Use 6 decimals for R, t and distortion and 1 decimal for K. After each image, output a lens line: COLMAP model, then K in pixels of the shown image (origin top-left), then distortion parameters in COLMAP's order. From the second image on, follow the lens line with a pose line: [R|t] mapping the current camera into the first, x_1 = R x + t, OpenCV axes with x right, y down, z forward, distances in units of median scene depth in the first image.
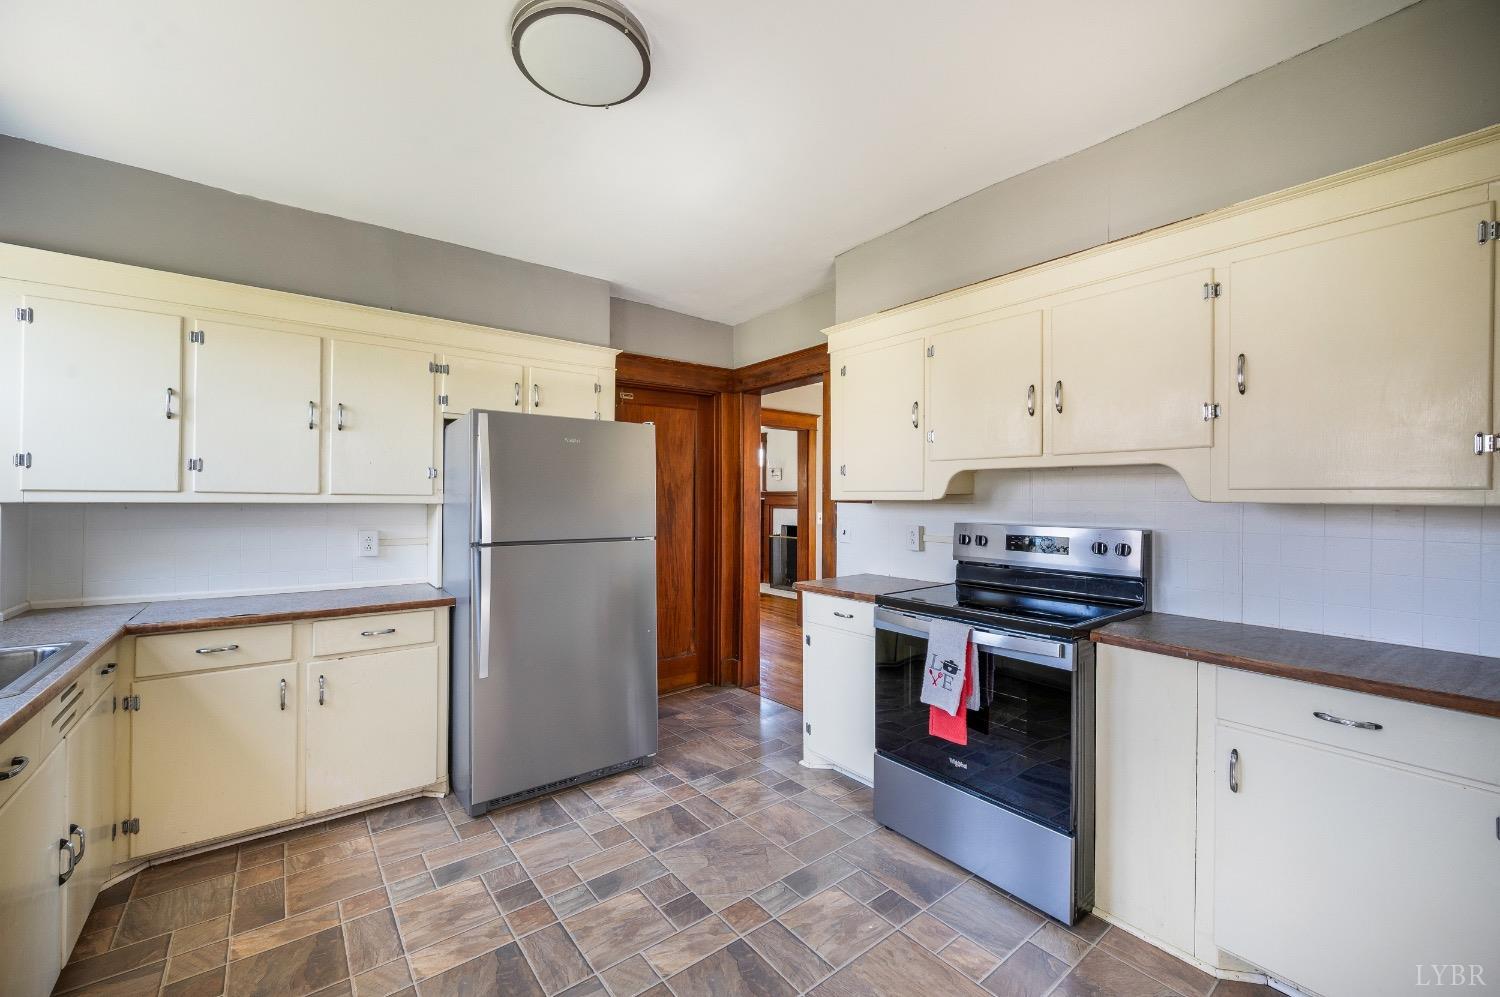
lens RADIAL K [[600.3, 0, 750.0], [0, 600.3, 498.5], [0, 0, 1]] dist [-0.000618, -0.000162]
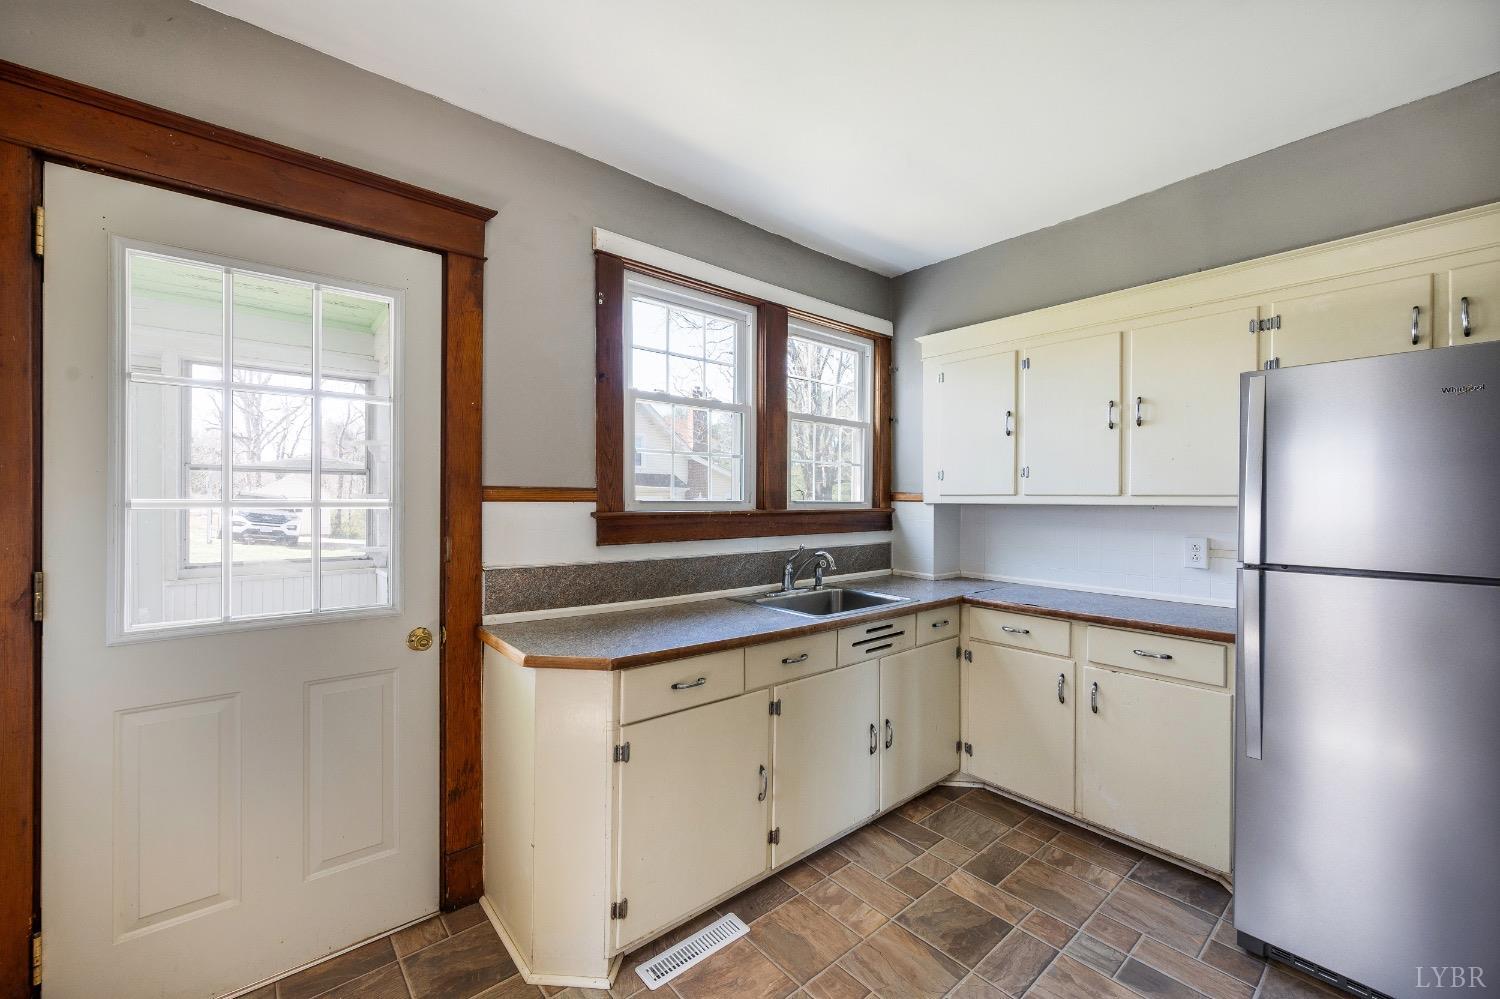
lens RADIAL K [[600.3, 0, 750.0], [0, 600.3, 499.5], [0, 0, 1]] dist [-0.000618, -0.000162]
pose [[0.045790, -0.004027, -0.998943, 0.238391], [0.000610, 0.999992, -0.004003, 0.002361], [0.998951, -0.000426, 0.045792, 0.410441]]
